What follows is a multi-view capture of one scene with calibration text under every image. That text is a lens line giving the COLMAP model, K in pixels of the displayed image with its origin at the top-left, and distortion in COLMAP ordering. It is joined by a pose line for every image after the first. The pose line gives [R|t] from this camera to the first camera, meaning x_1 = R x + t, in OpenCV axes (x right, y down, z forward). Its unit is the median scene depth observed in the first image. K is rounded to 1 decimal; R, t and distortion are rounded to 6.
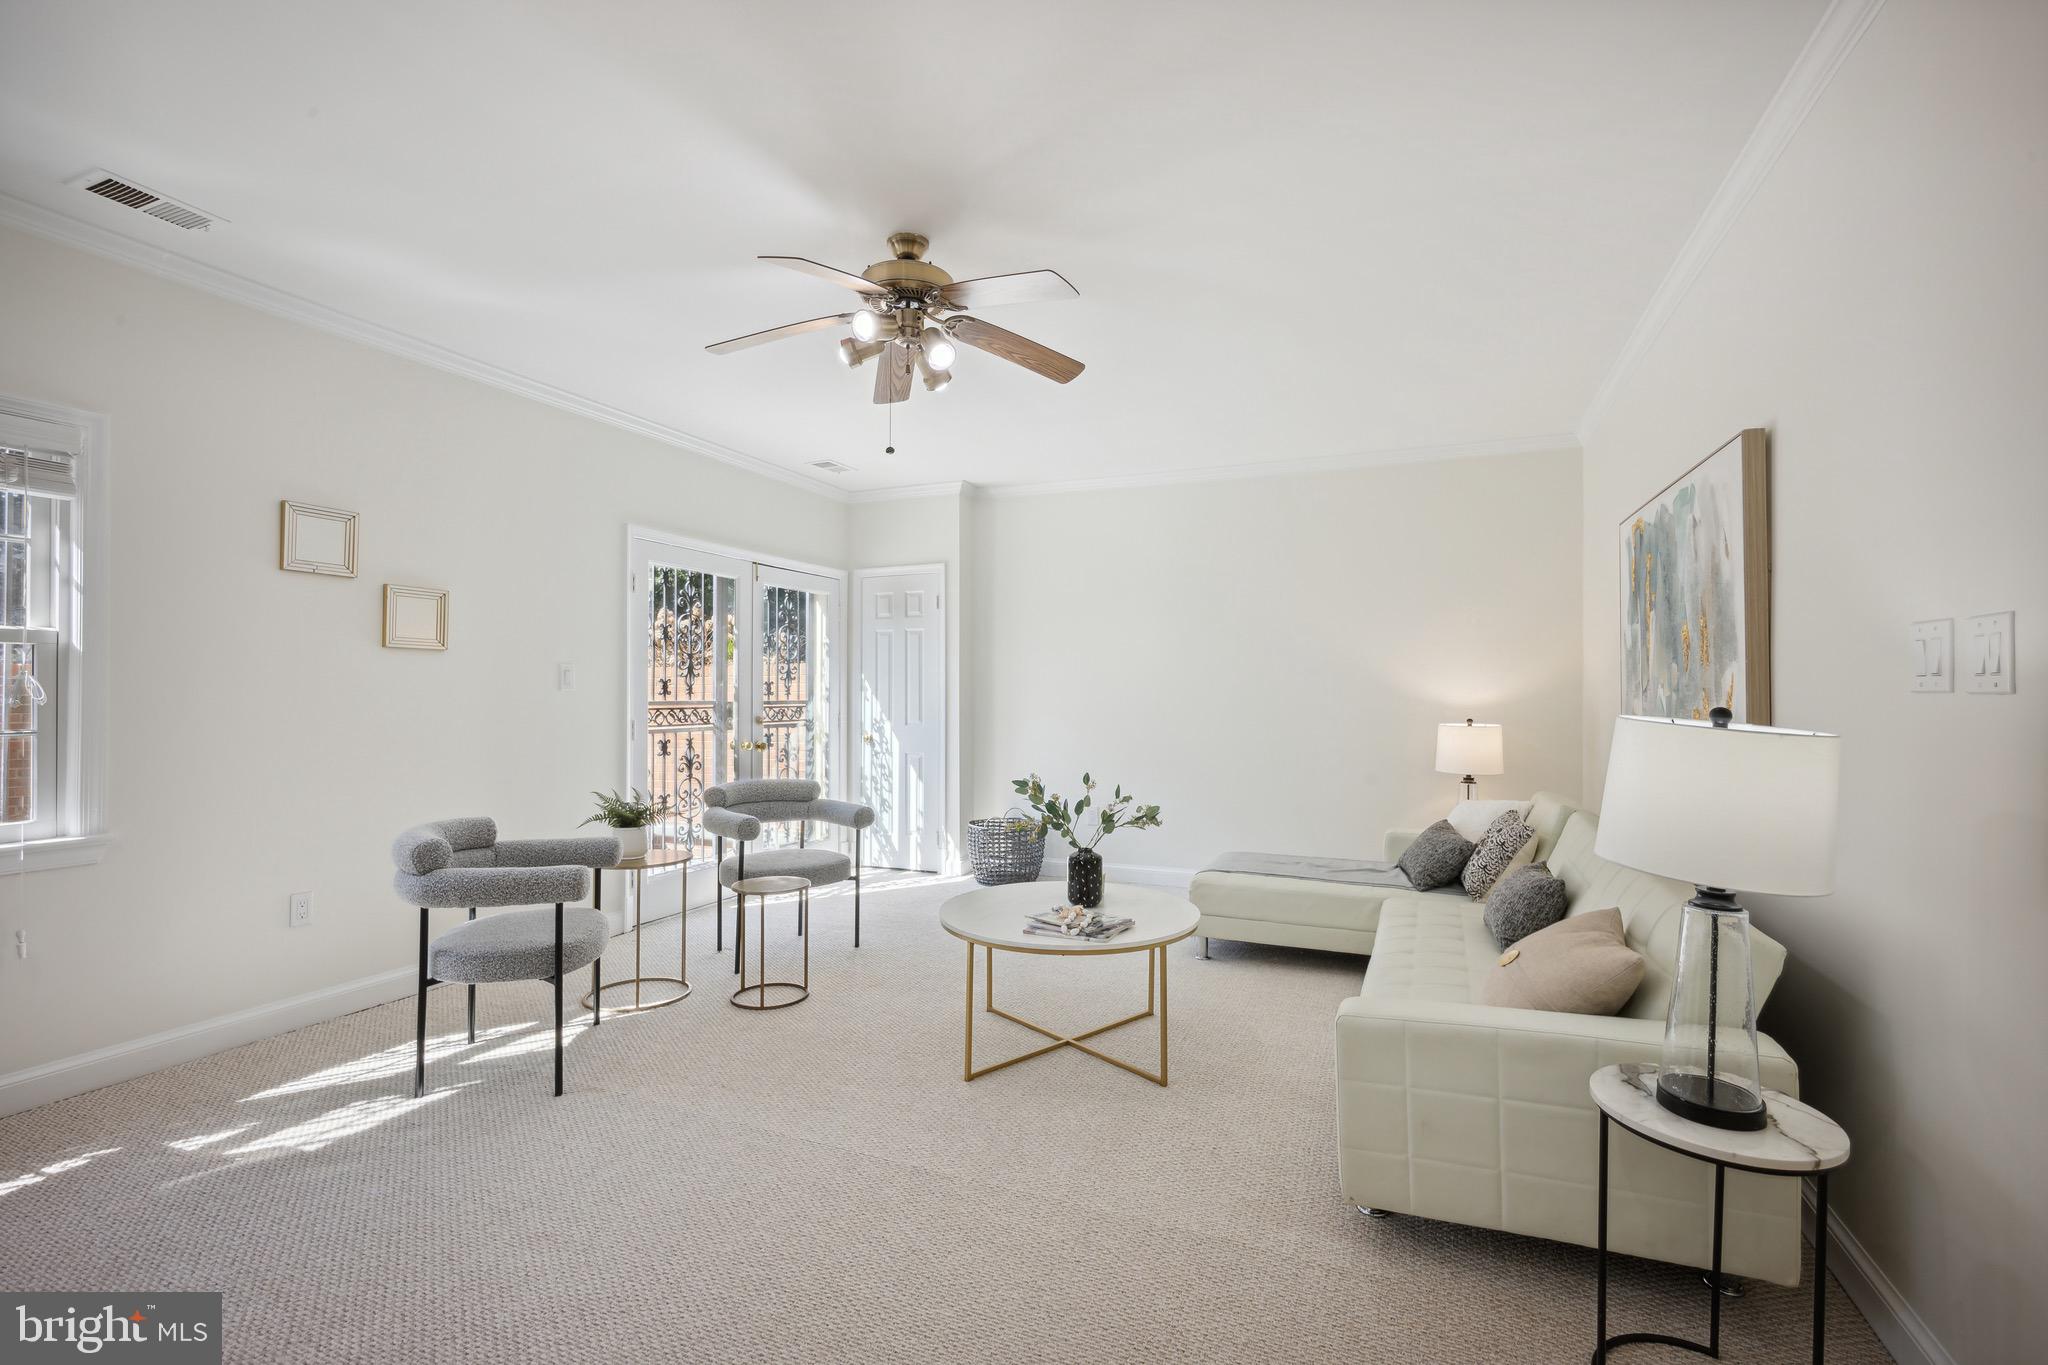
lens RADIAL K [[905.4, 0, 1022.4], [0, 905.4, 687.9], [0, 0, 1]] dist [-0.012773, 0.003217]
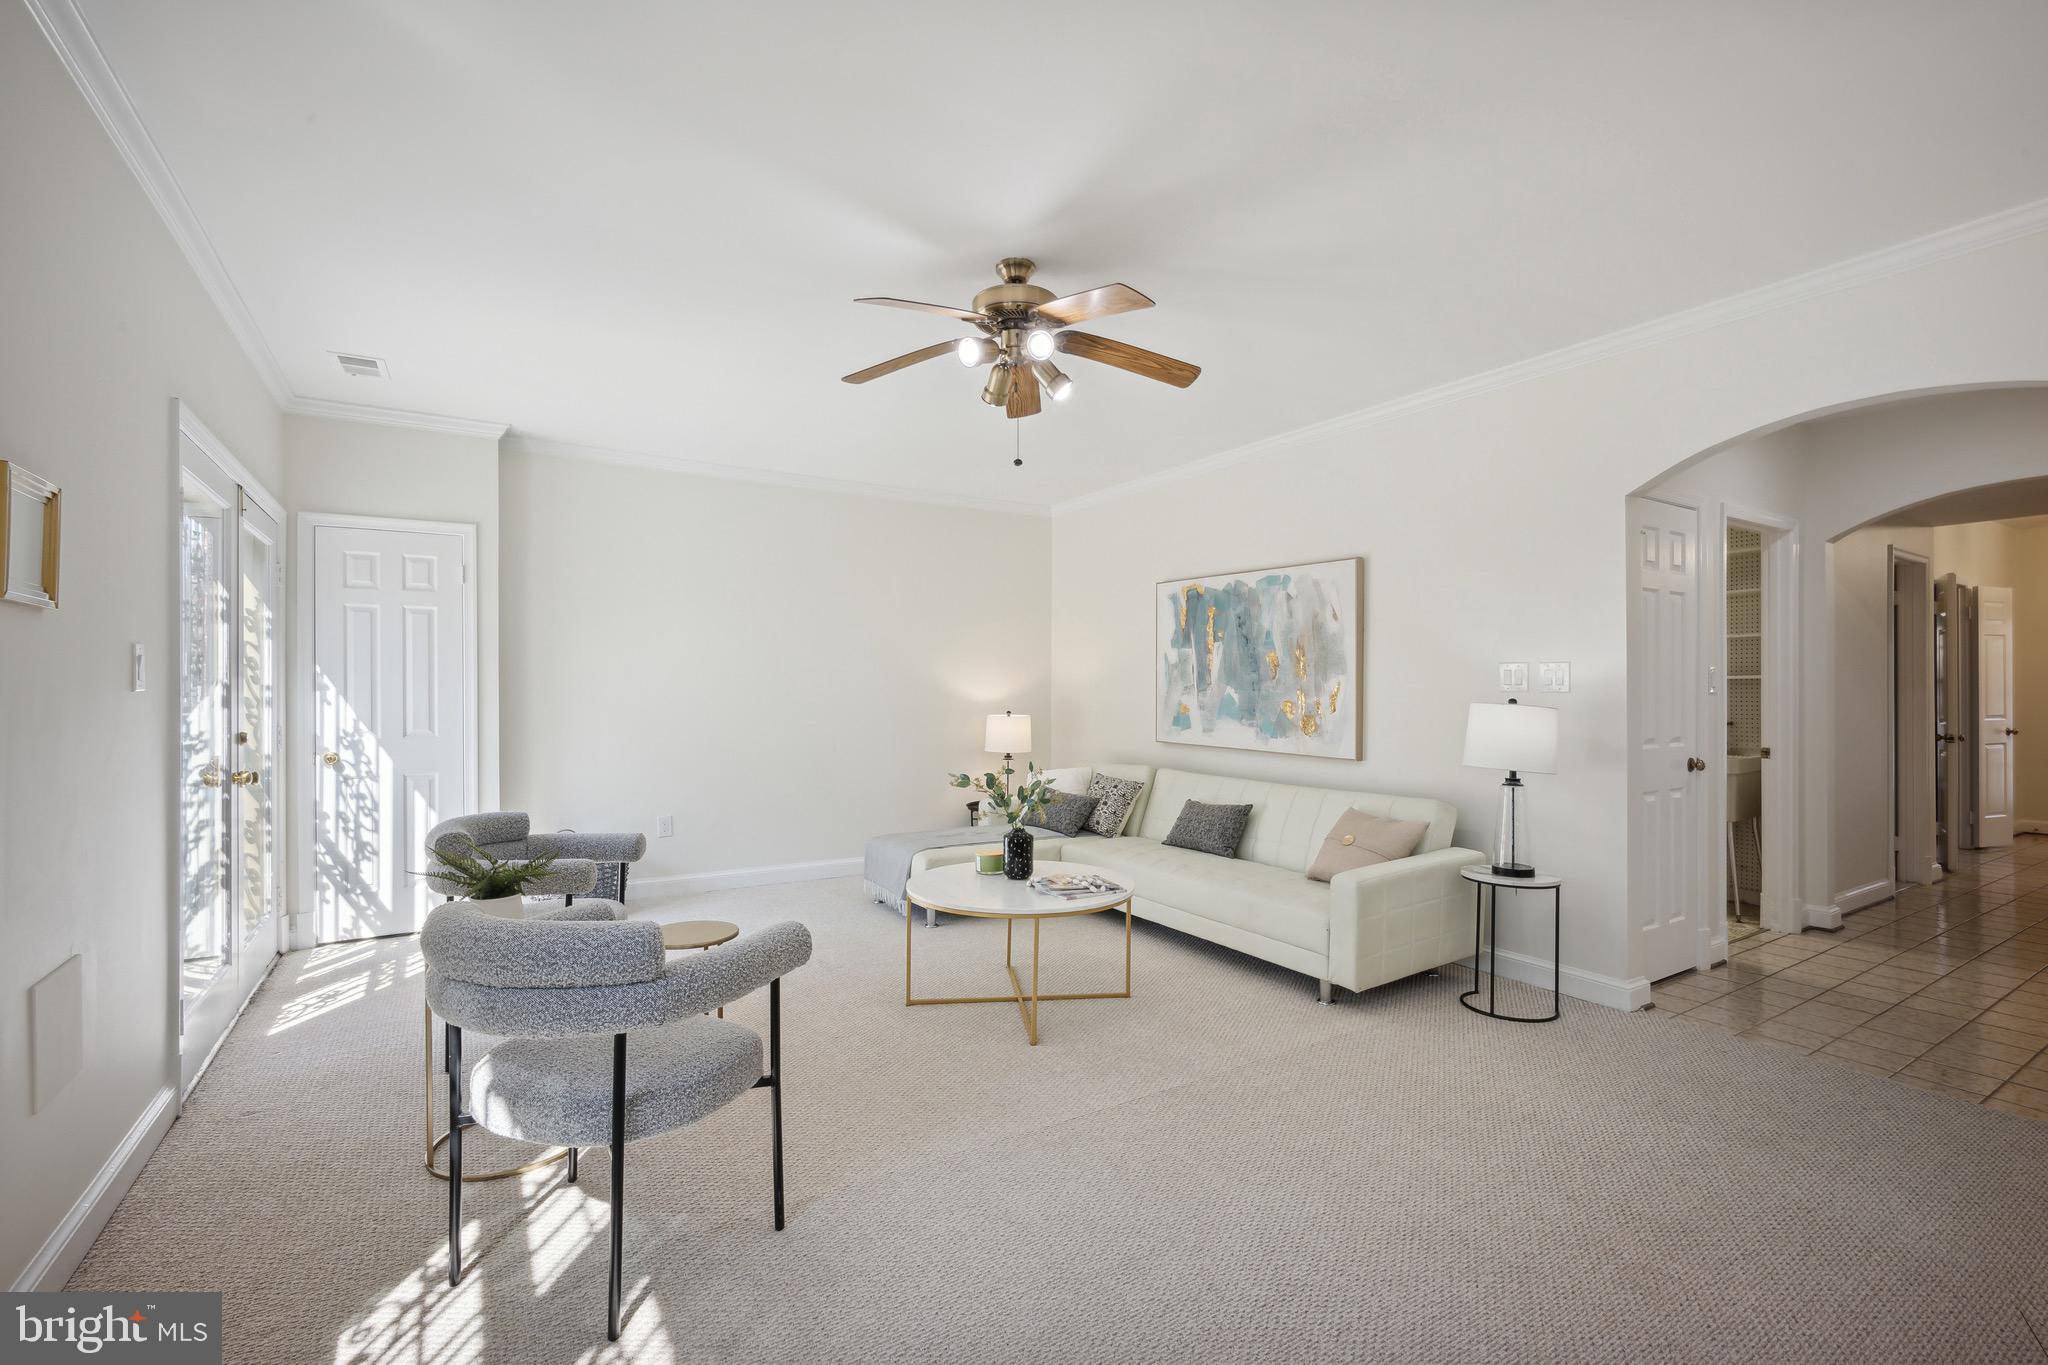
lens RADIAL K [[905.4, 0, 1022.8], [0, 905.4, 685.2], [0, 0, 1]] dist [-0.012773, 0.003217]
pose [[0.569380, 0.003124, 0.822068, -0.439063], [-0.003183, 0.999994, -0.001595, -0.001030], [-0.822068, -0.001708, 0.569387, 0.173172]]
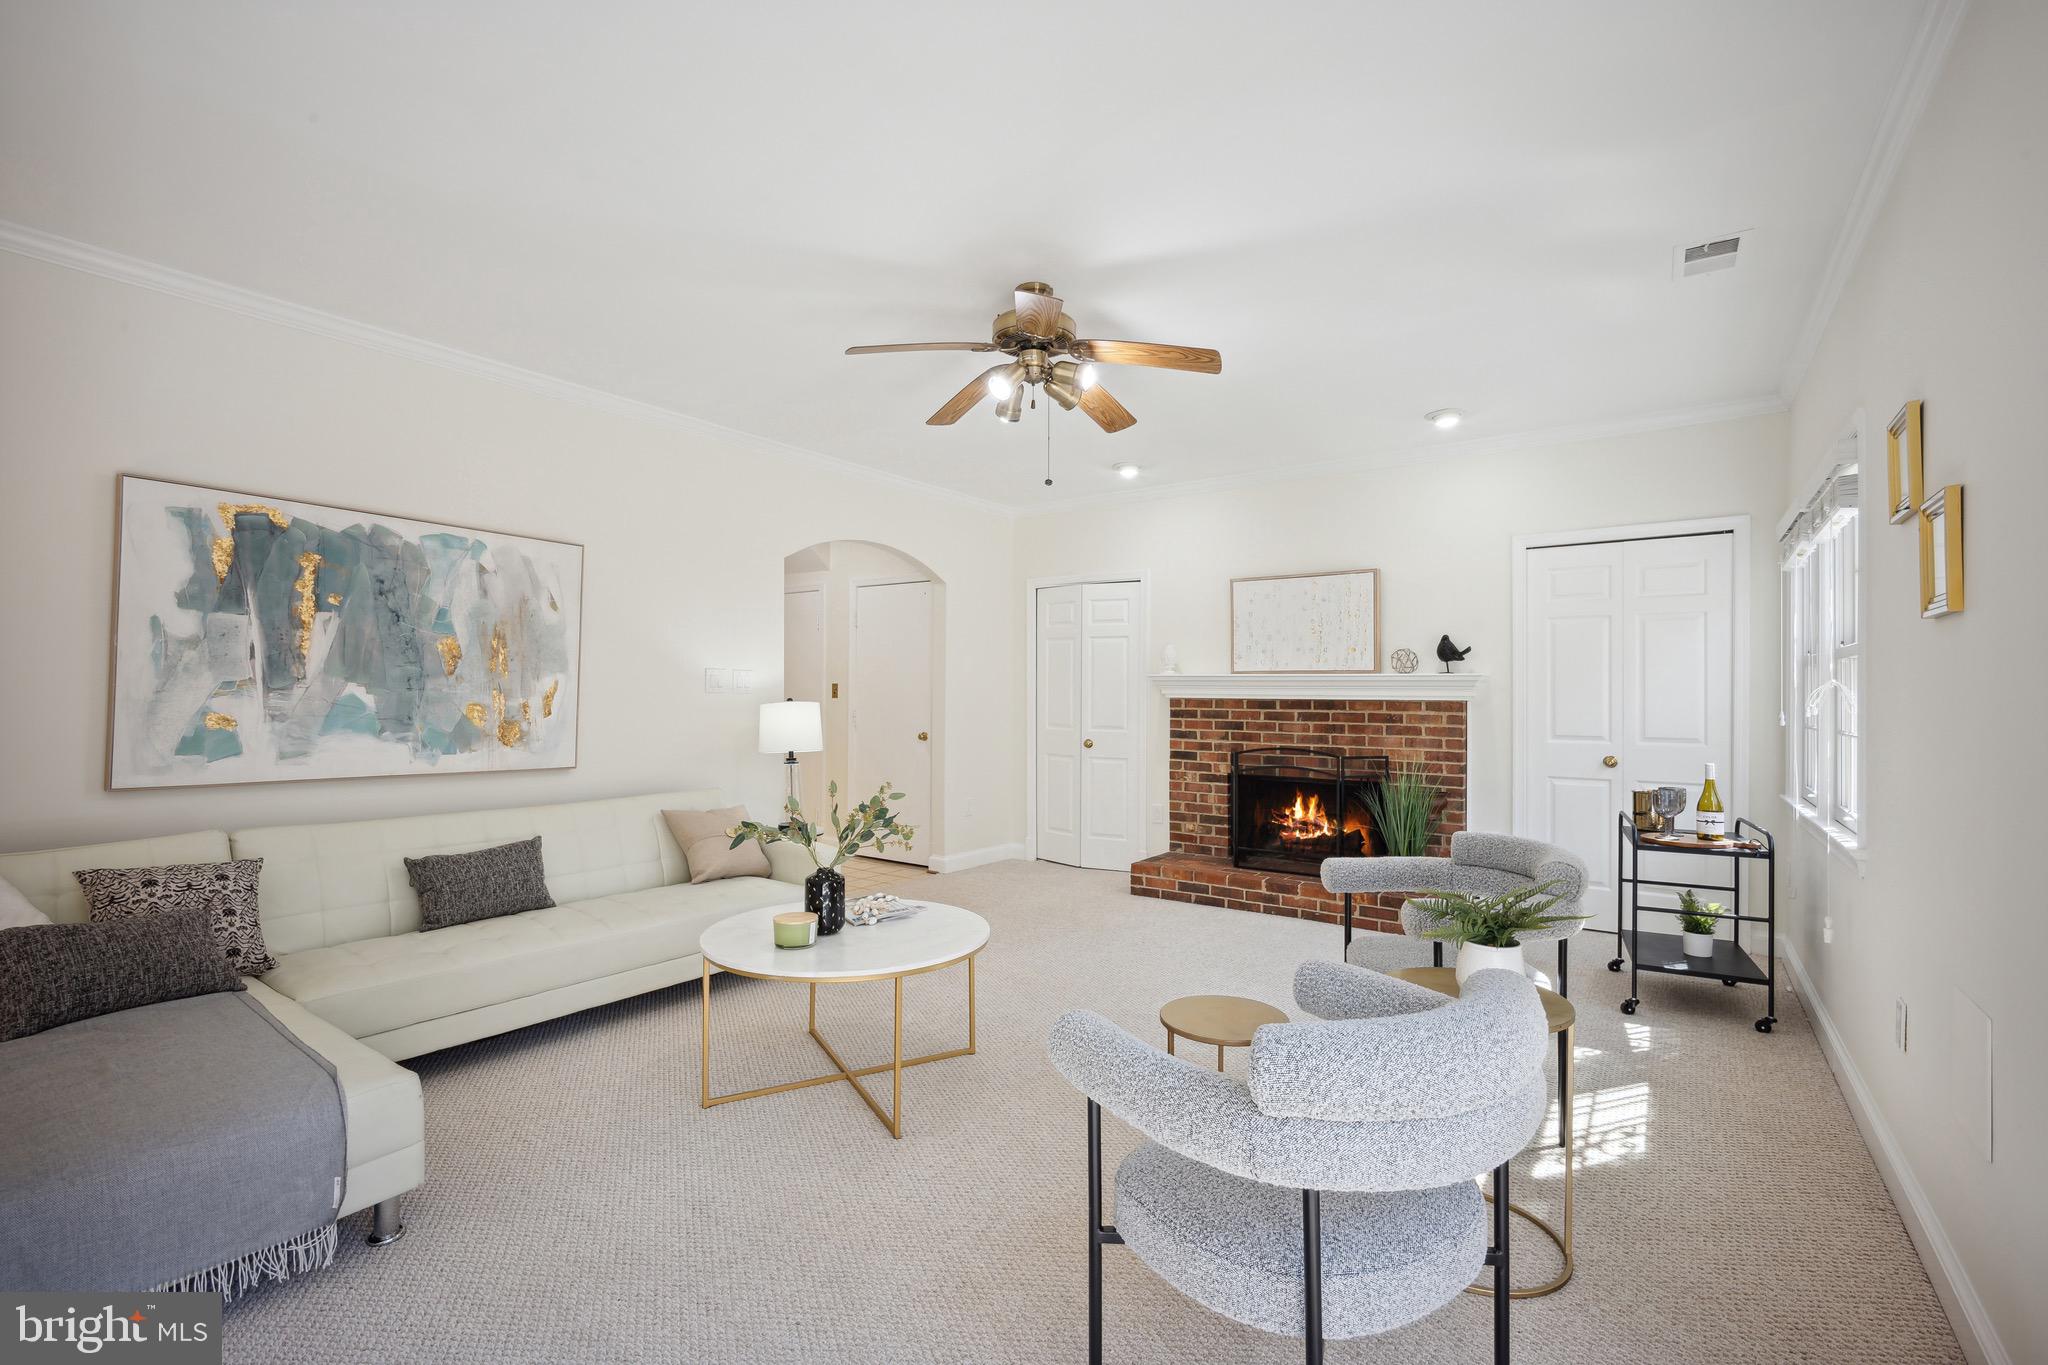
lens RADIAL K [[905.4, 0, 1021.4], [0, 905.4, 689.6], [0, 0, 1]] dist [-0.012773, 0.003217]
pose [[-0.977973, -0.006785, 0.208623, -0.153212], [-0.008552, 0.999935, -0.007570, 0.002609], [-0.208558, -0.009187, -0.977967, 0.926427]]
